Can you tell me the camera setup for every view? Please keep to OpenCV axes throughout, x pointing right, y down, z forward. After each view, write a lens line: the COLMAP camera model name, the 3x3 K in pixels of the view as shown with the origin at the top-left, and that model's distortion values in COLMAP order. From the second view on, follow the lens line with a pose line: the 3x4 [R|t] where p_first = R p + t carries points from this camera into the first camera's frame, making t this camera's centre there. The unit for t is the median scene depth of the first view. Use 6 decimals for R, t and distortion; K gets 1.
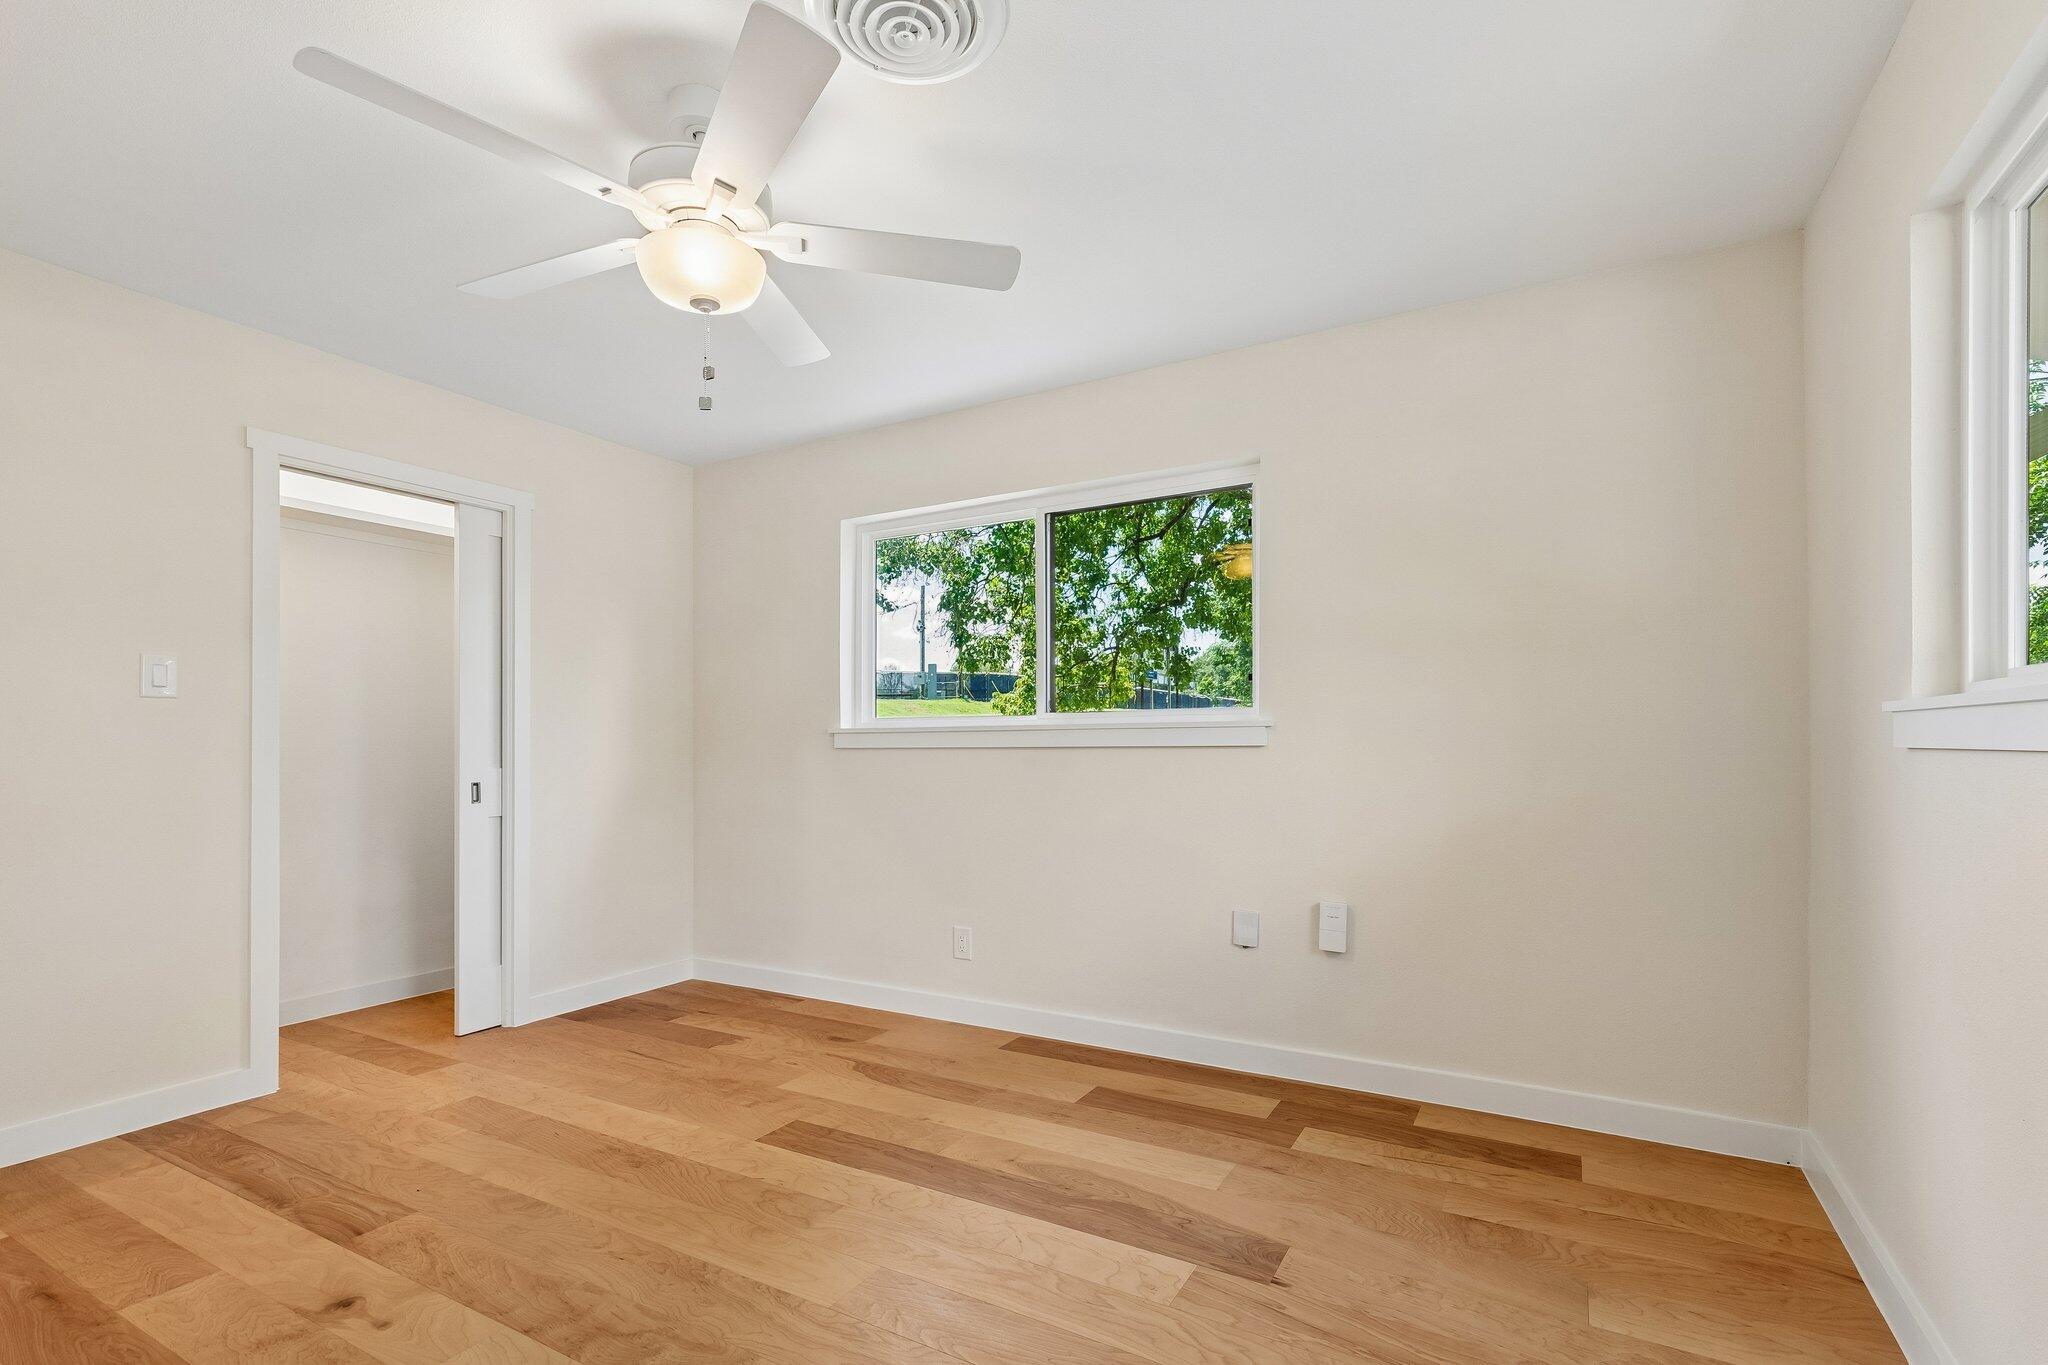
lens RADIAL K [[940.9, 0, 1034.0], [0, 940.9, 727.2], [0, 0, 1]] dist [0.012002, -0.000298]
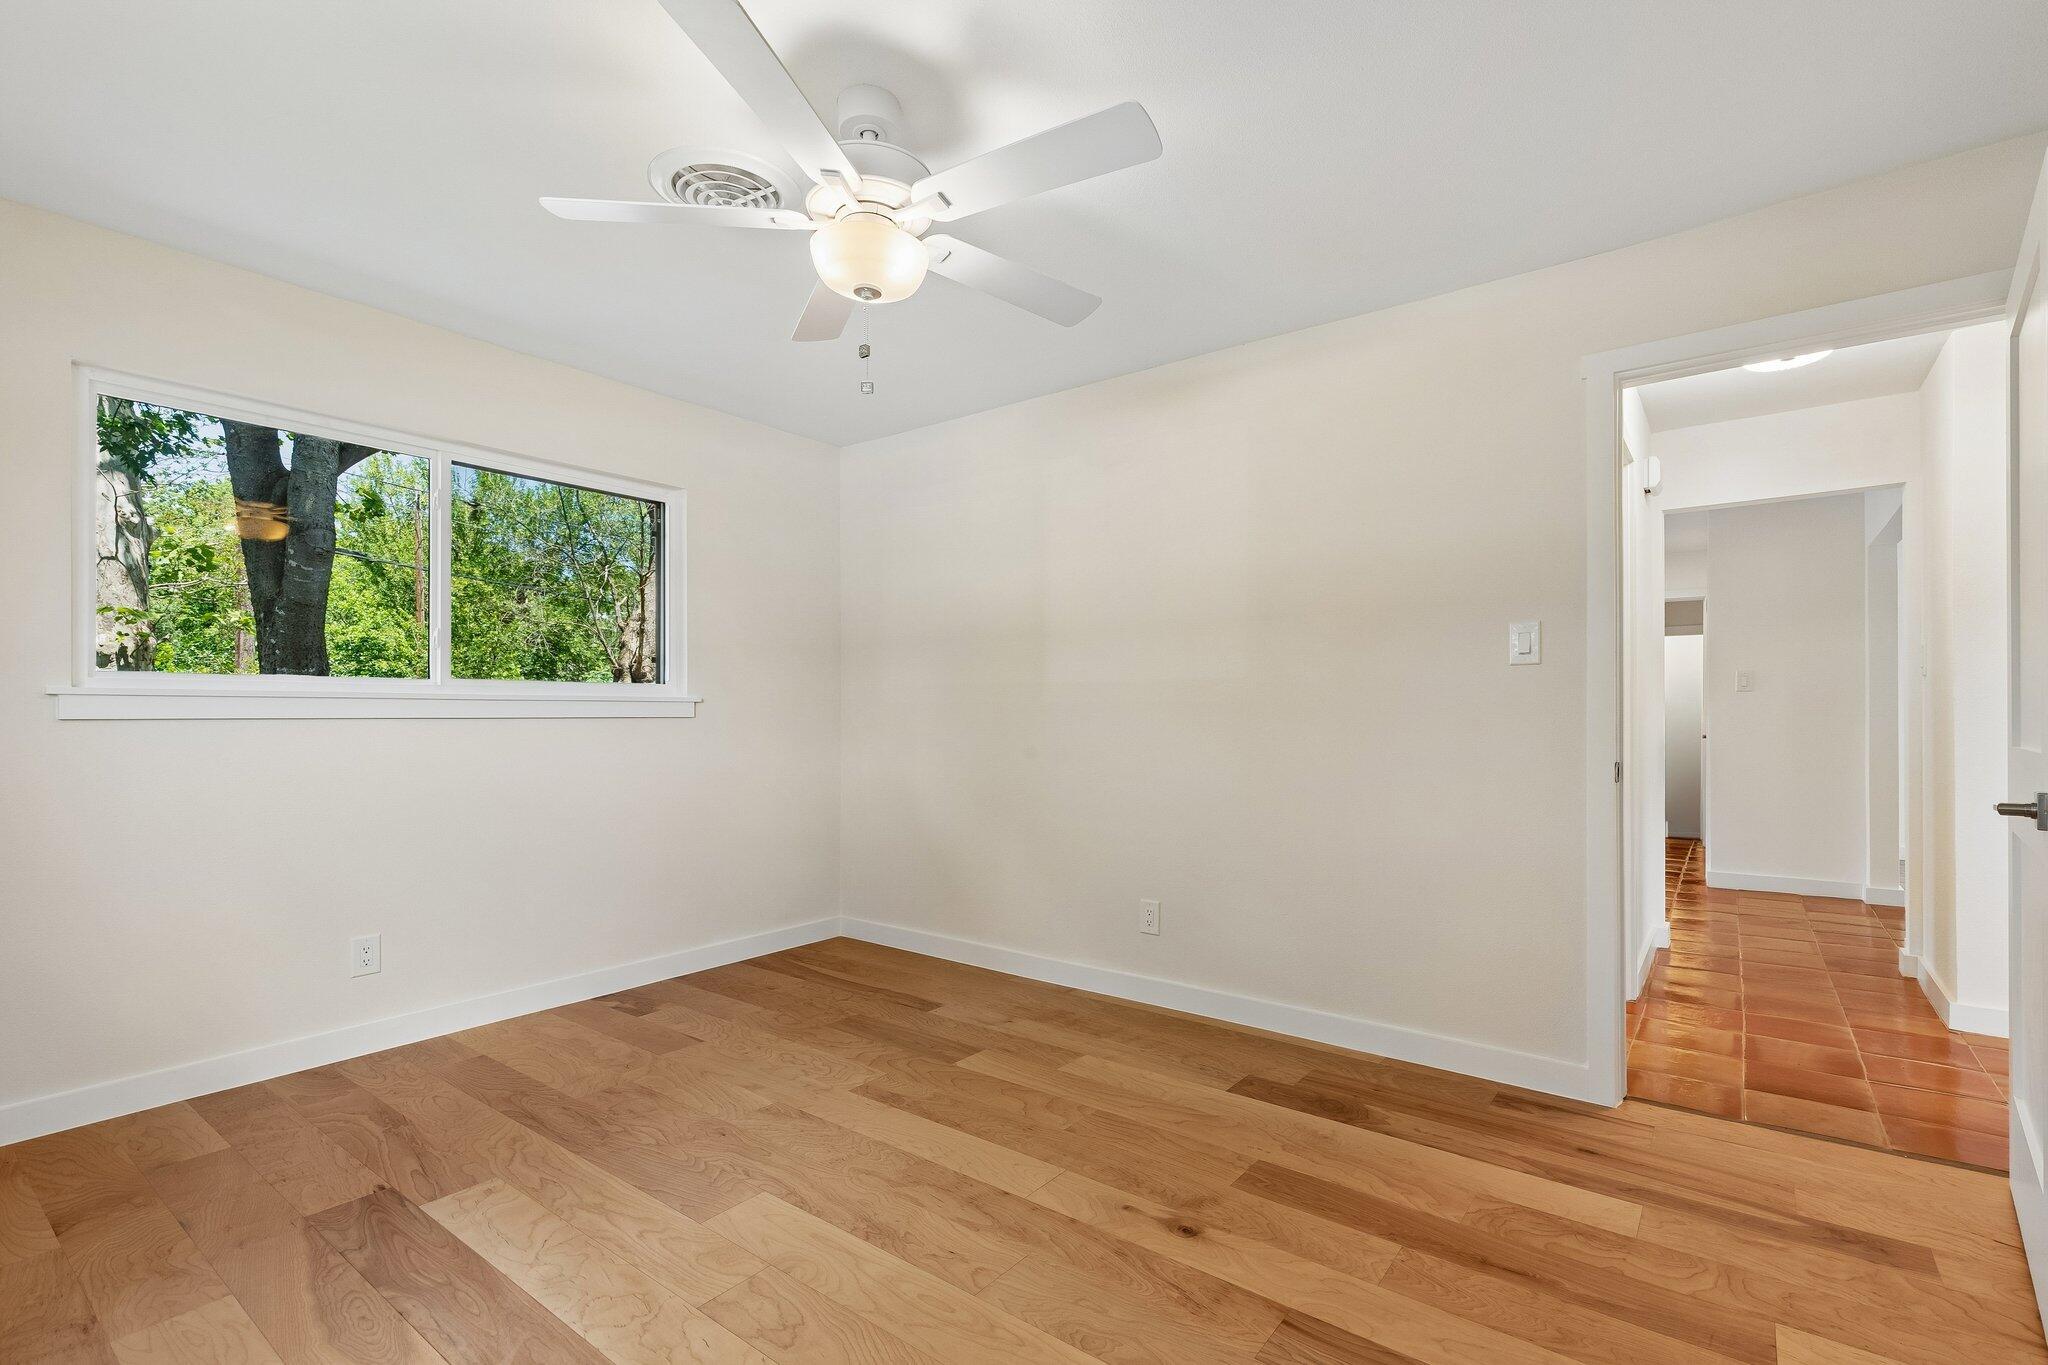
lens RADIAL K [[940.9, 0, 1034.0], [0, 940.9, 727.2], [0, 0, 1]] dist [0.012002, -0.000298]
pose [[-0.990147, 0.005372, 0.139930, -0.499701], [0.005631, 0.999983, 0.001451, 0.025053], [-0.139919, 0.002225, -0.990160, 1.473919]]
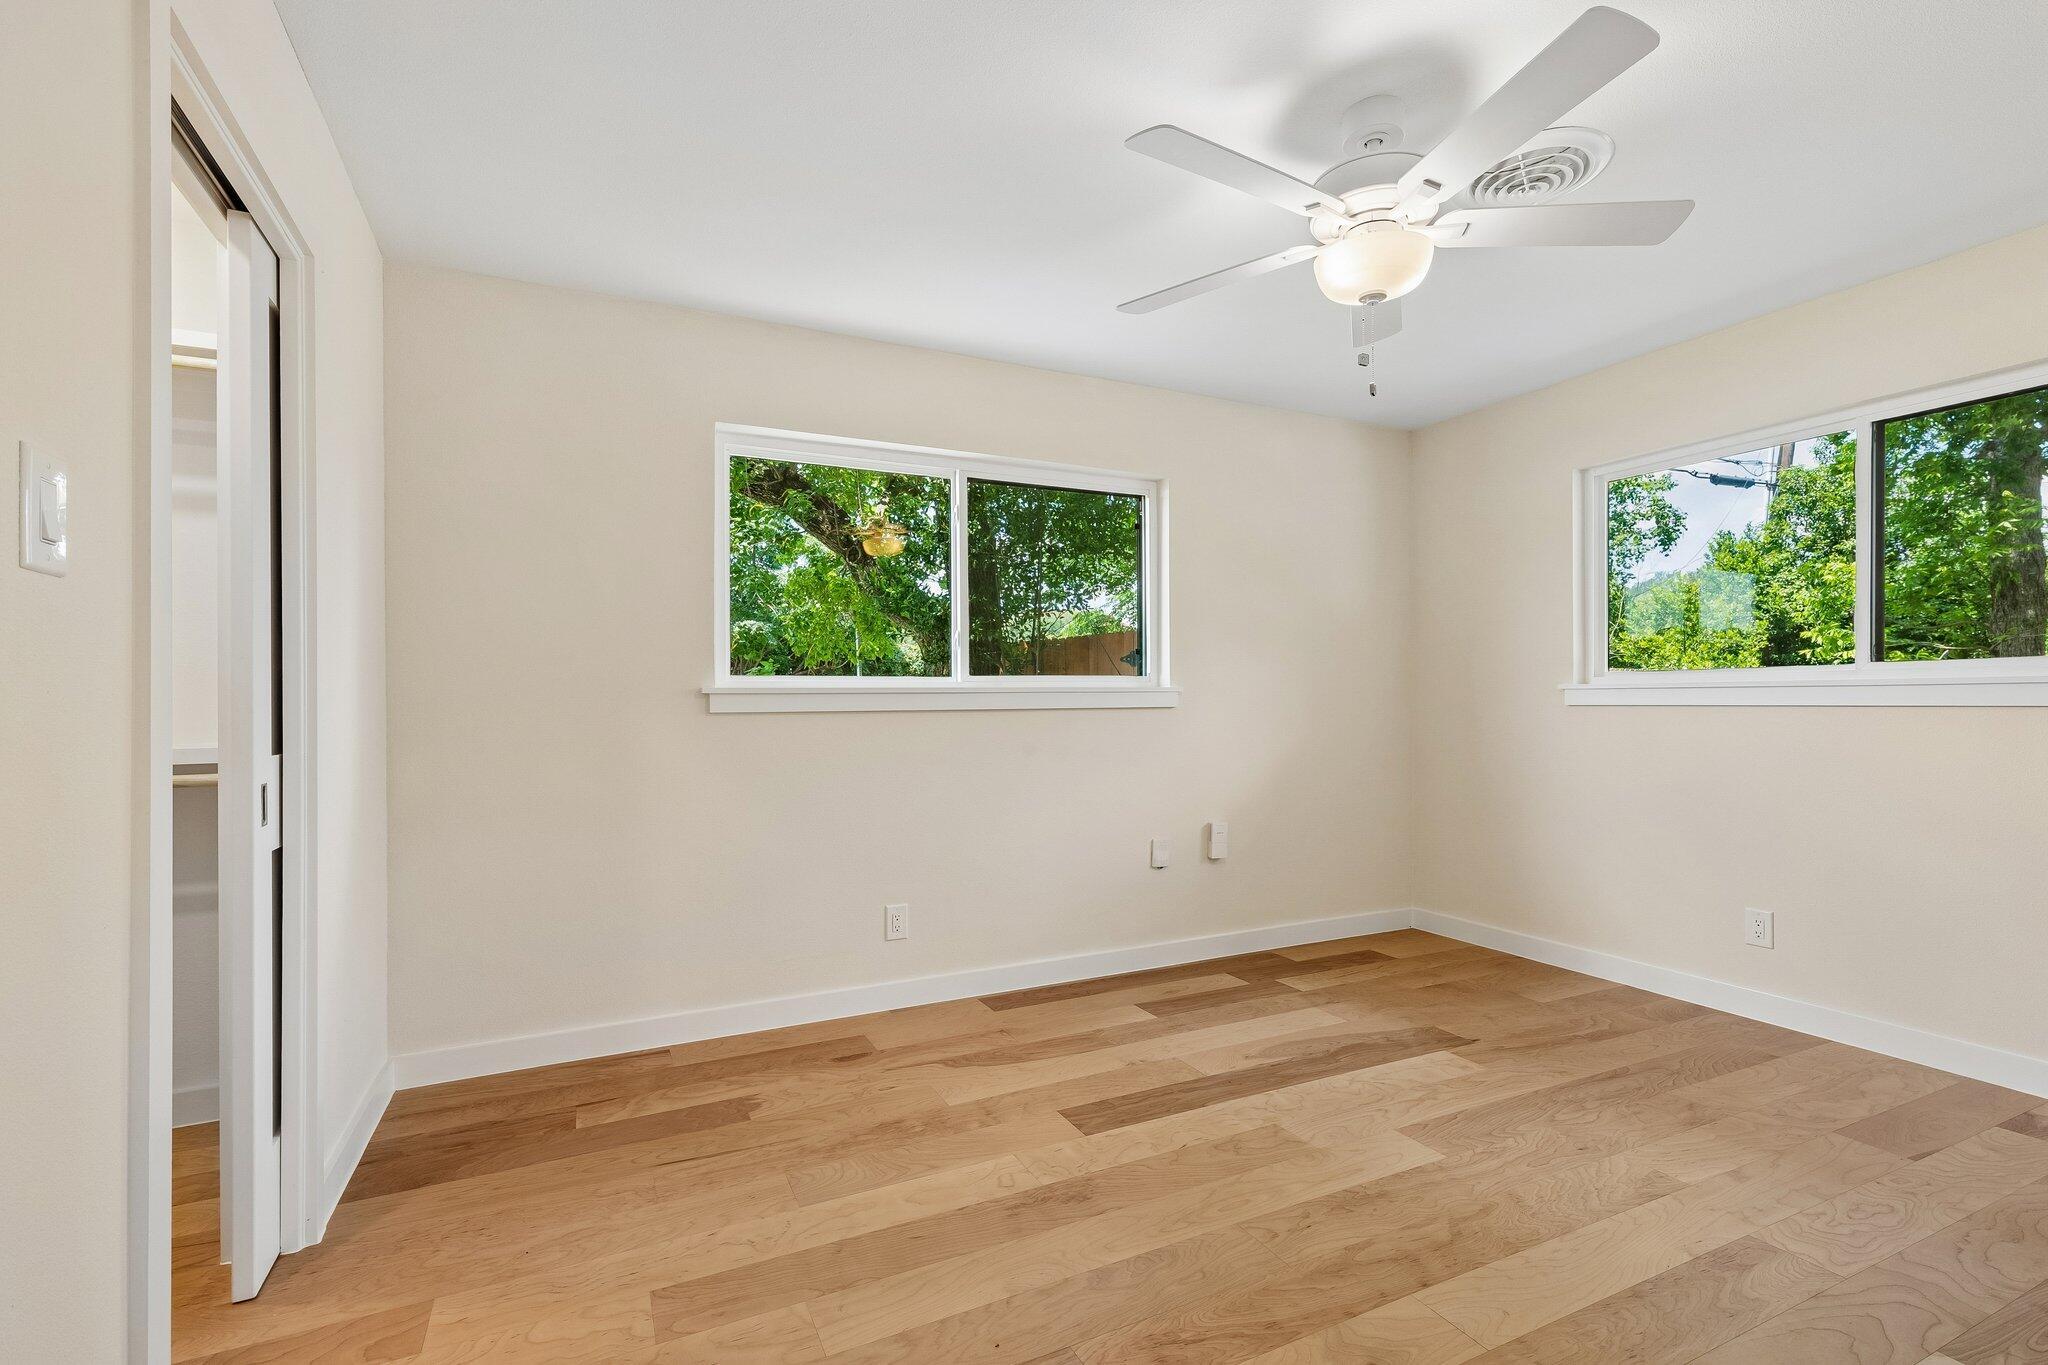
lens RADIAL K [[927.7, 0, 1039.6], [0, 927.7, 697.8], [0, 0, 1]] dist [0.014033, -0.001337]
pose [[0.563832, 0.006940, 0.825861, -1.069007], [-0.009691, 0.999951, -0.001786, 0.012638], [-0.825833, -0.006996, 0.563871, 0.526191]]
